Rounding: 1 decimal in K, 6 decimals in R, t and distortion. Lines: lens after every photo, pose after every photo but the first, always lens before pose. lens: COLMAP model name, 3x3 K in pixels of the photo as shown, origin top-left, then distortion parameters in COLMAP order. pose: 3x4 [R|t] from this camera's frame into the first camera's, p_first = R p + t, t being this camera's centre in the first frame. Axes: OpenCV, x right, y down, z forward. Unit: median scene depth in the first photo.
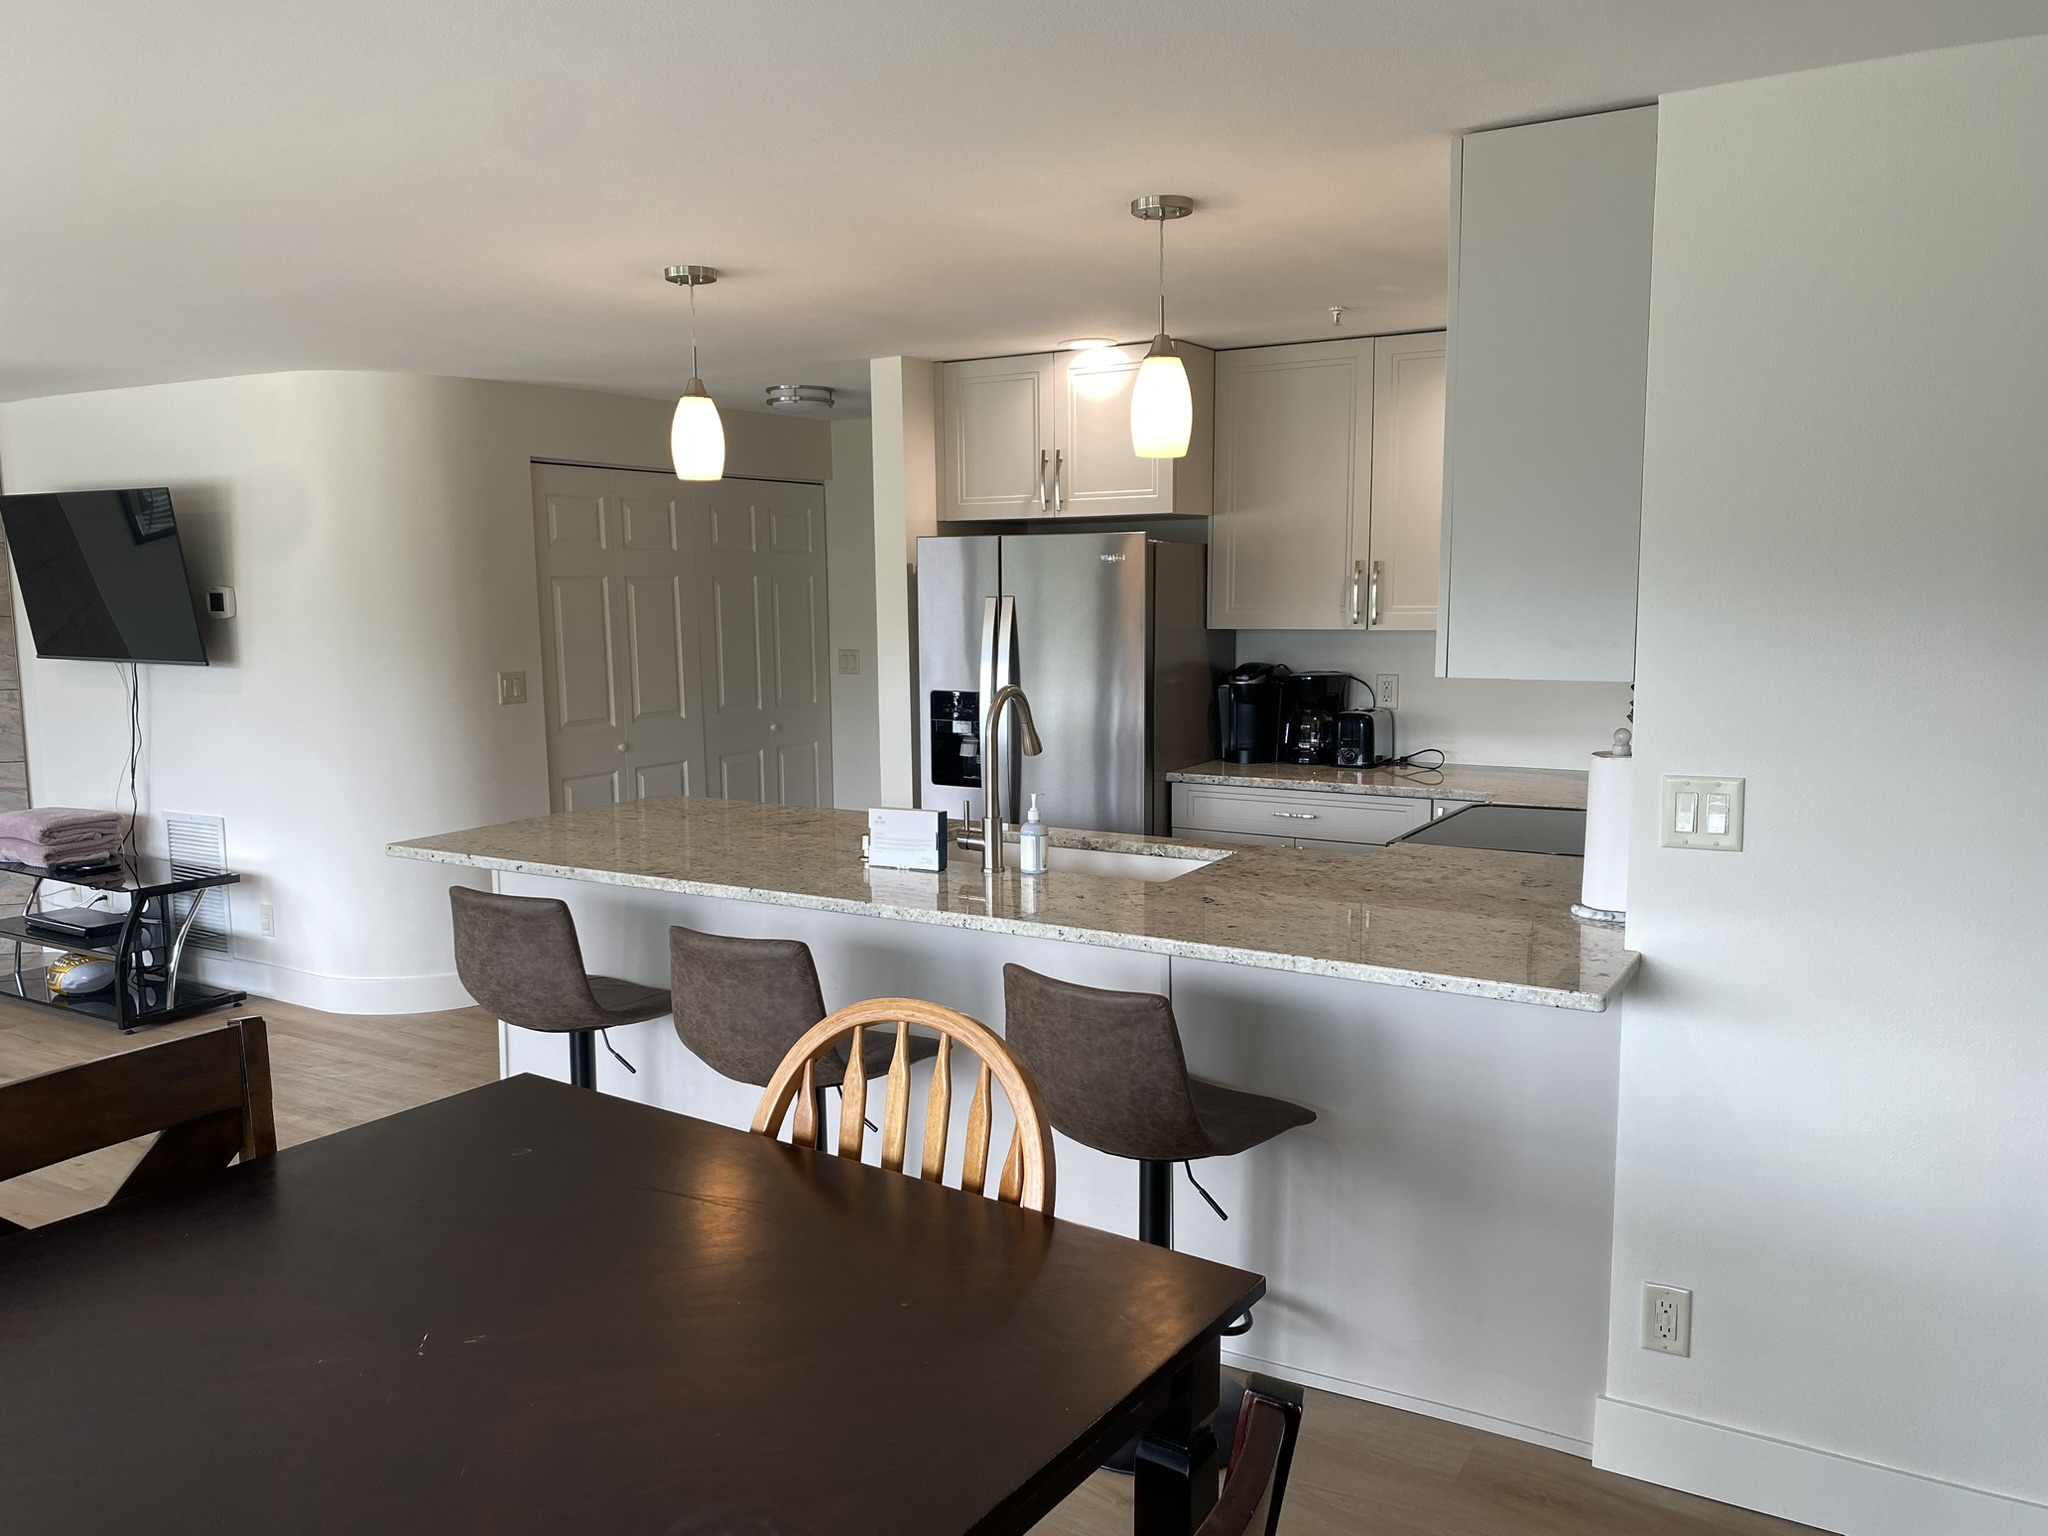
lens RADIAL K [[1548.5, 0, 1024.0], [0, 1548.5, 768.0], [0, 0, 1]] dist [0.006518, 0.000846]
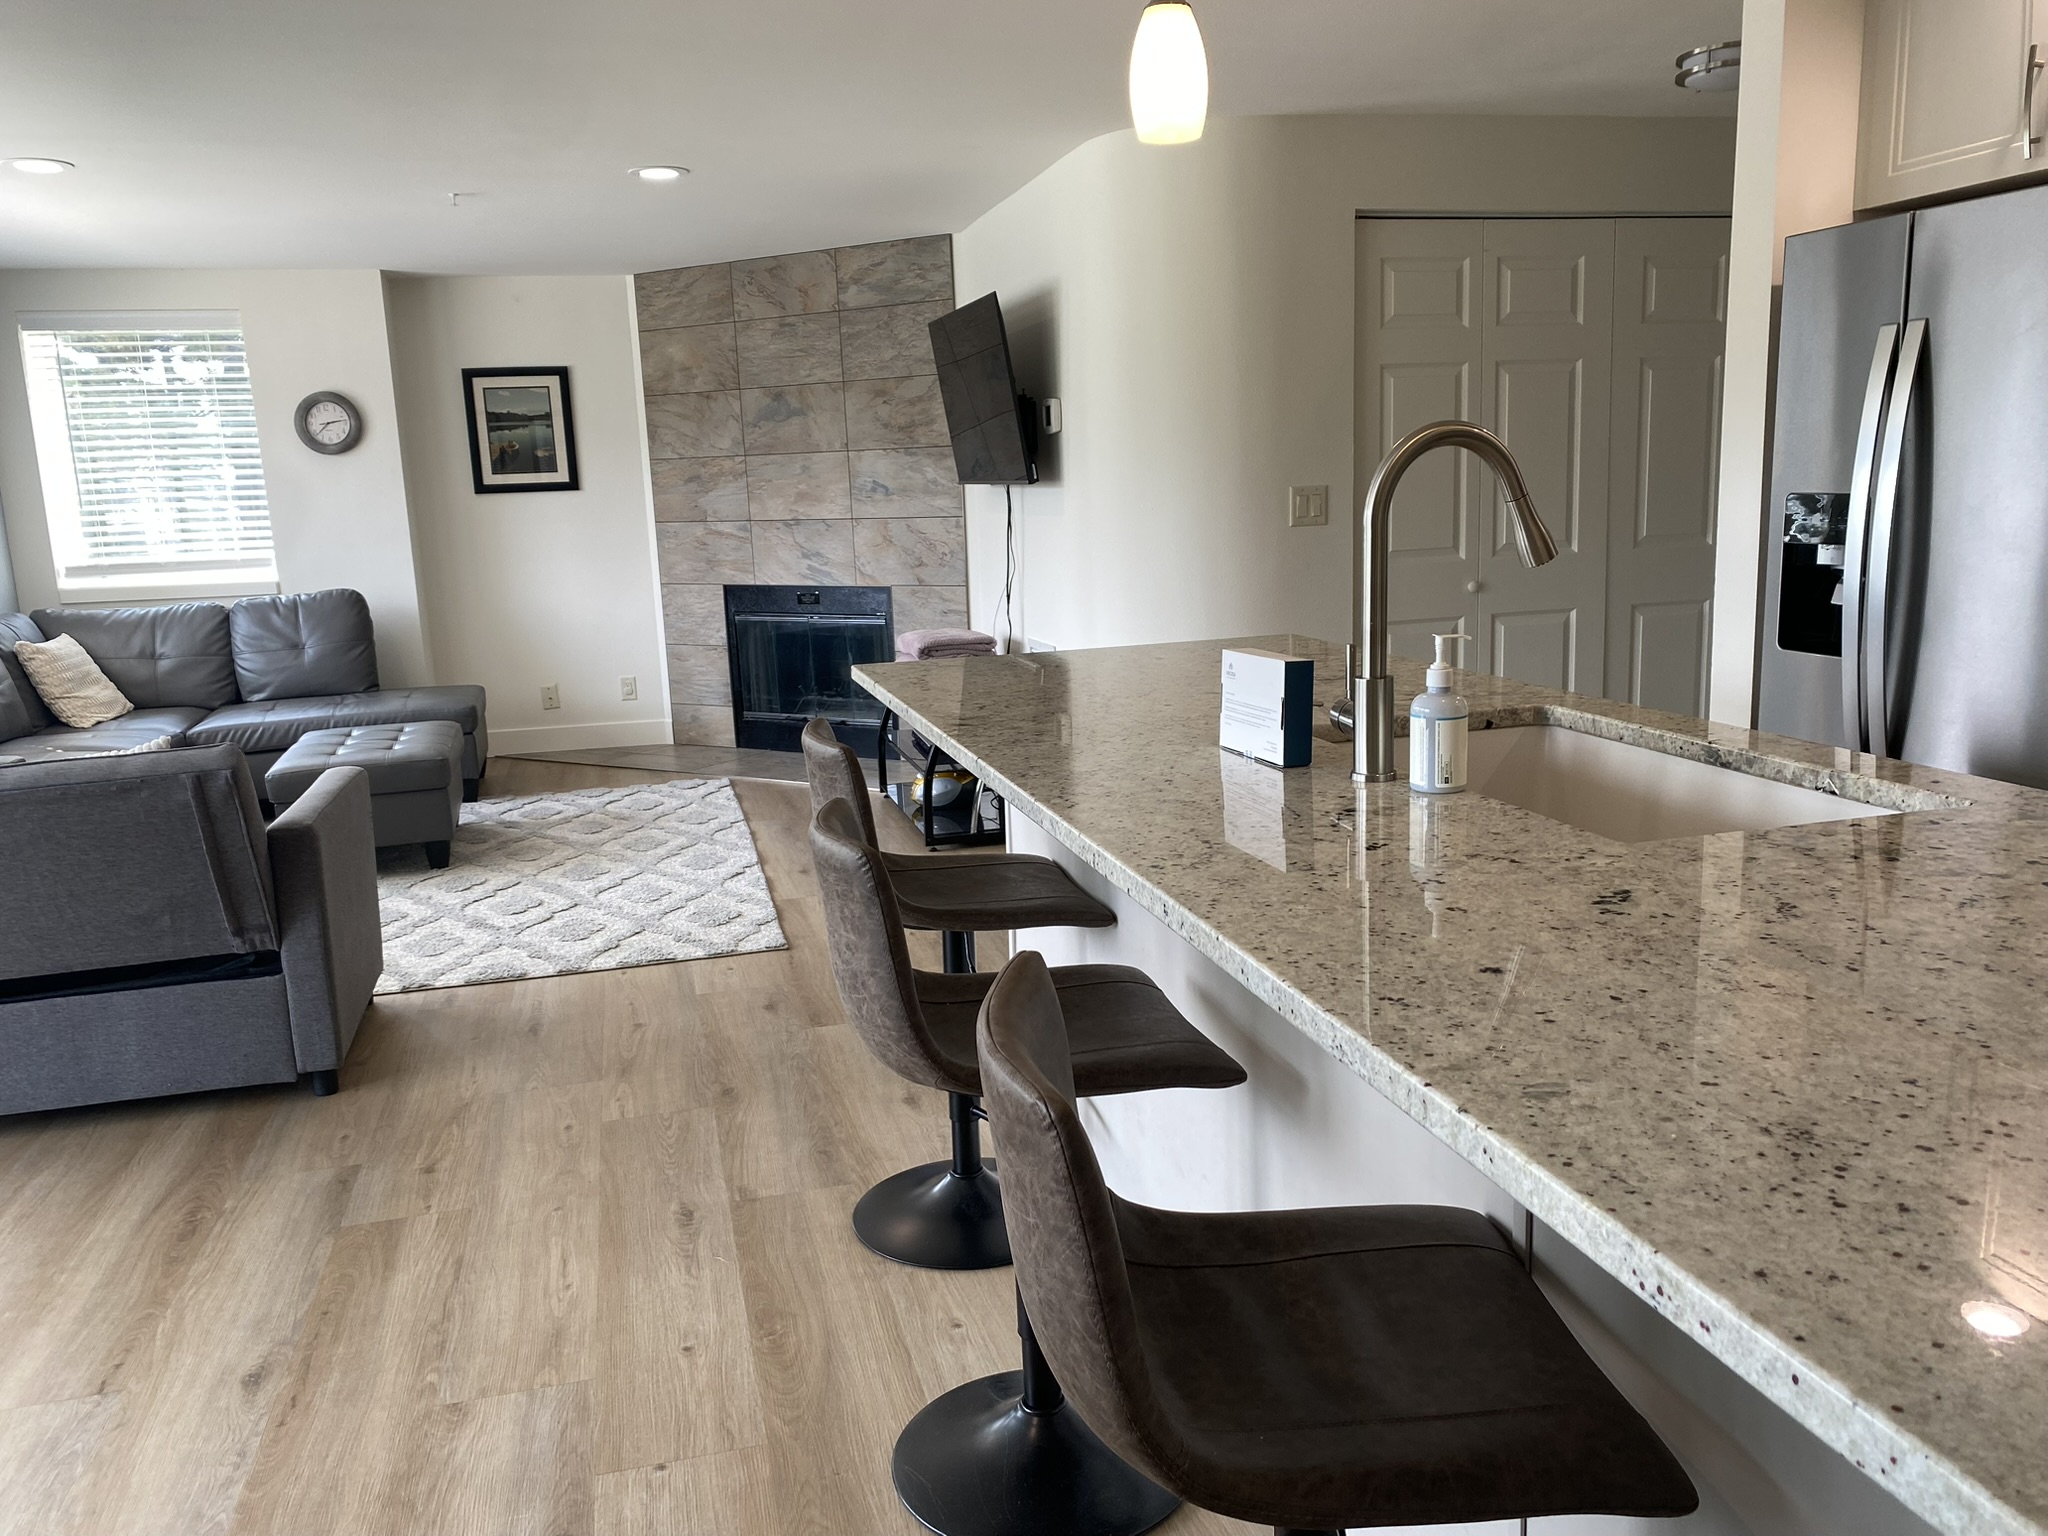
lens RADIAL K [[1548.5, 0, 1024.0], [0, 1548.5, 768.0], [0, 0, 1]] dist [0.006518, 0.000846]
pose [[0.690786, 0.109968, -0.714648, 0.167454], [-0.050731, 0.993303, 0.103809, 0.008461], [0.721277, -0.035455, 0.691738, 0.330160]]
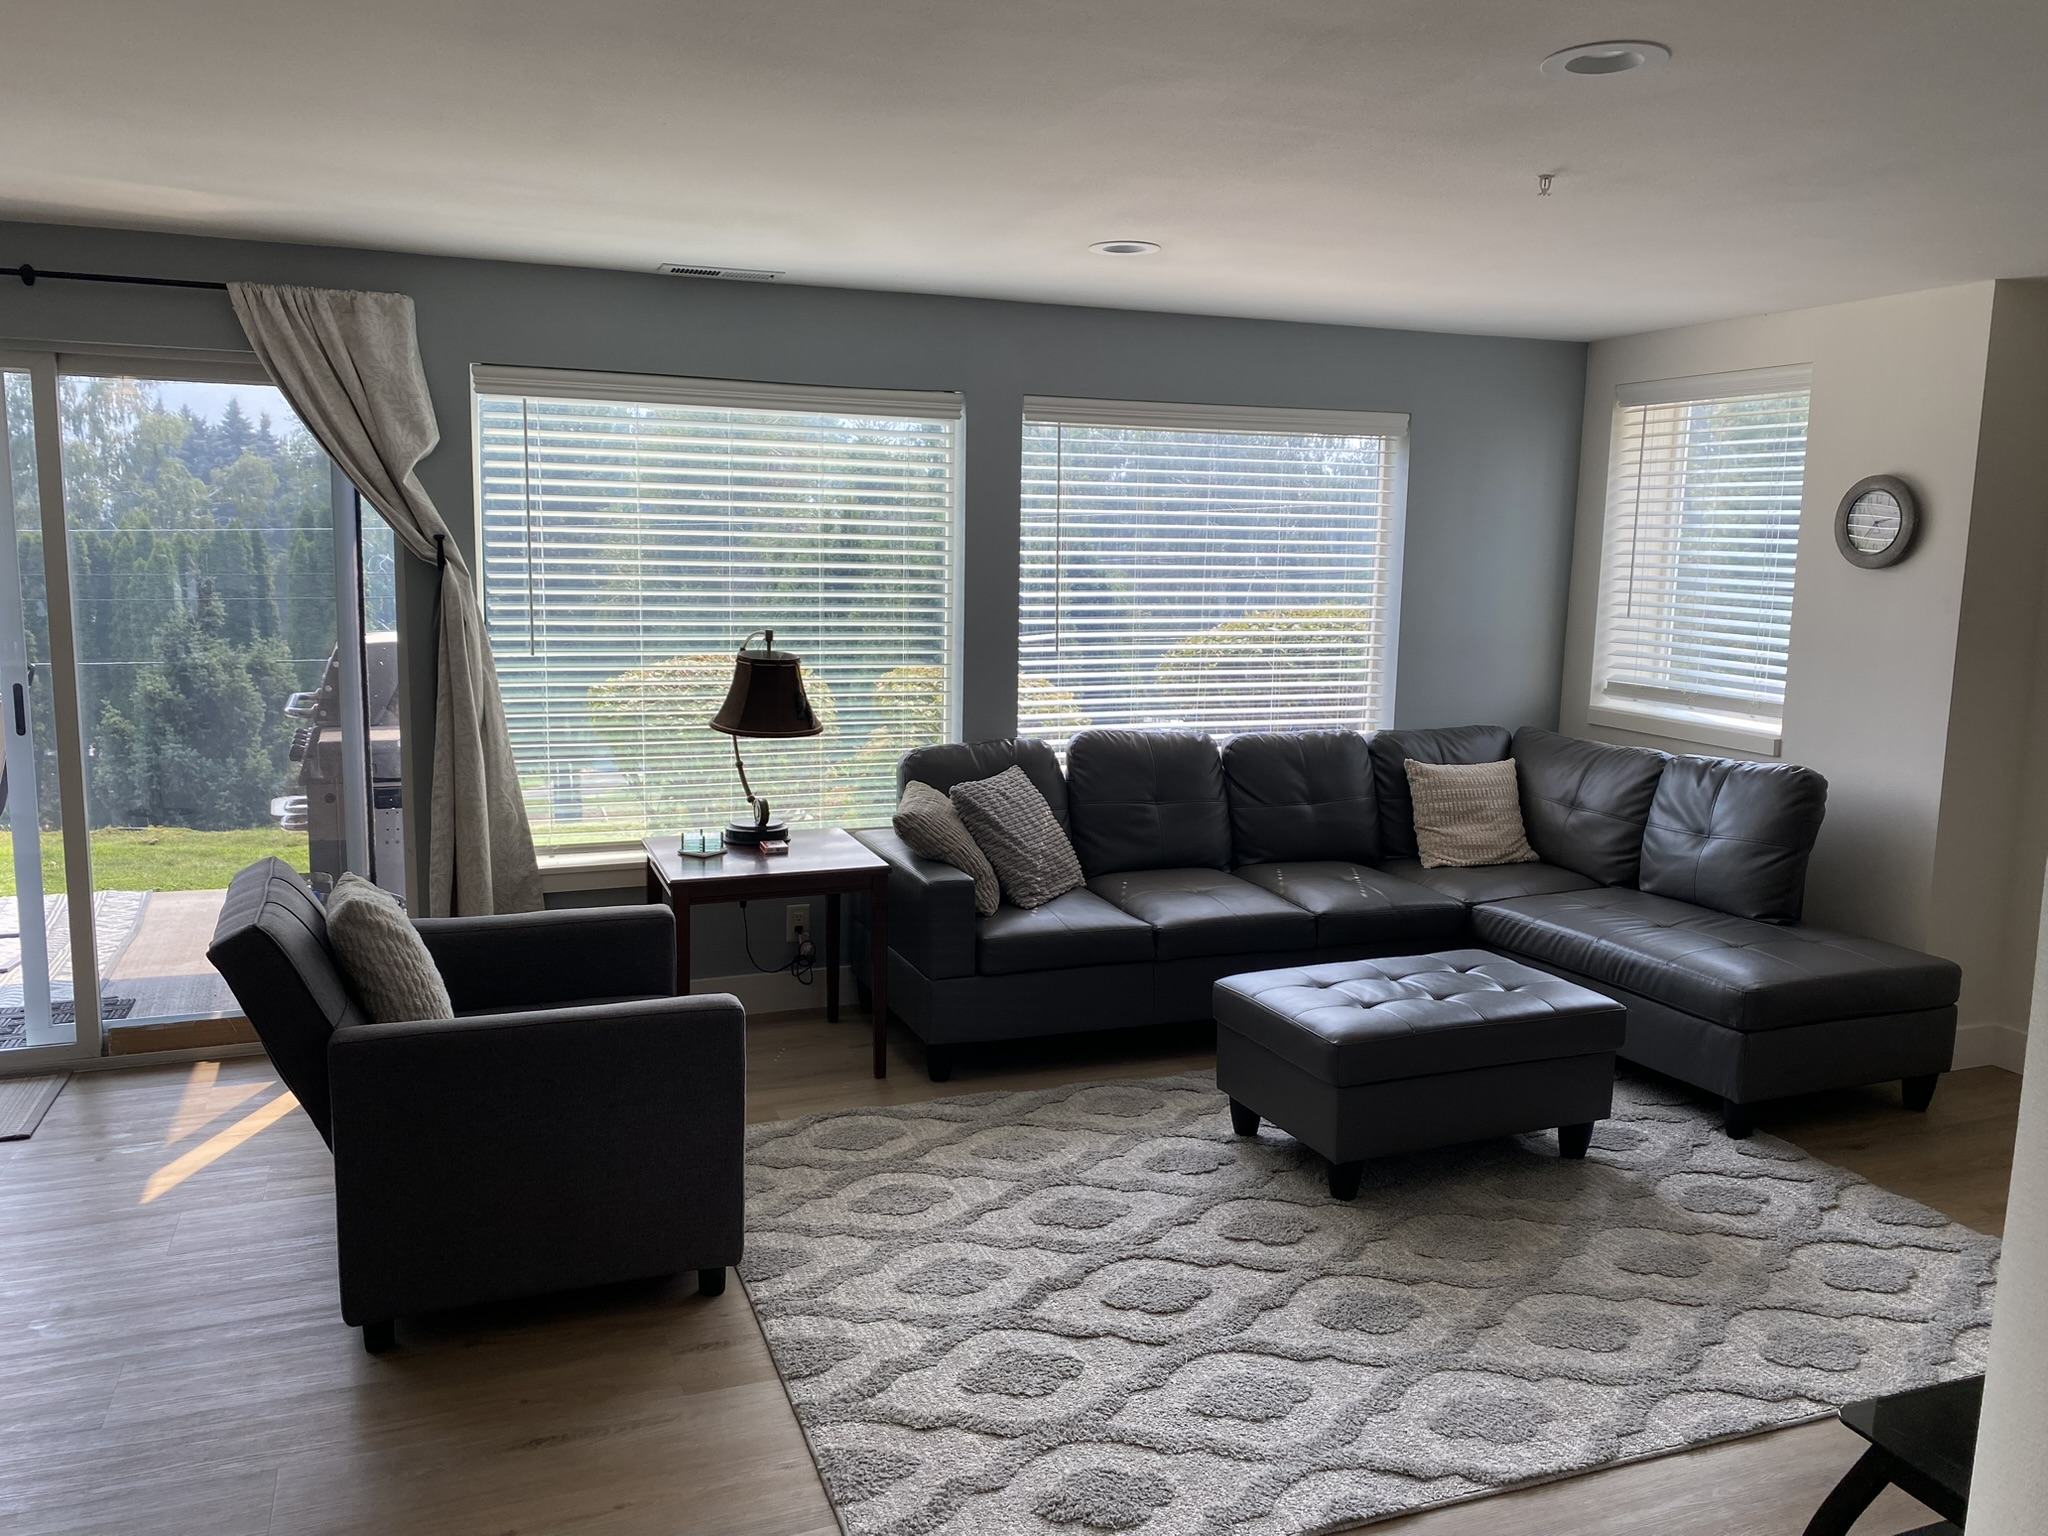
lens RADIAL K [[1548.5, 0, 1024.0], [0, 1548.5, 768.0], [0, 0, 1]] dist [0.006518, 0.000846]
pose [[-0.637560, 0.104730, -0.763249, -0.048301], [-0.107975, 0.968791, 0.223128, -0.066004], [0.762797, 0.224669, -0.606354, 0.716438]]
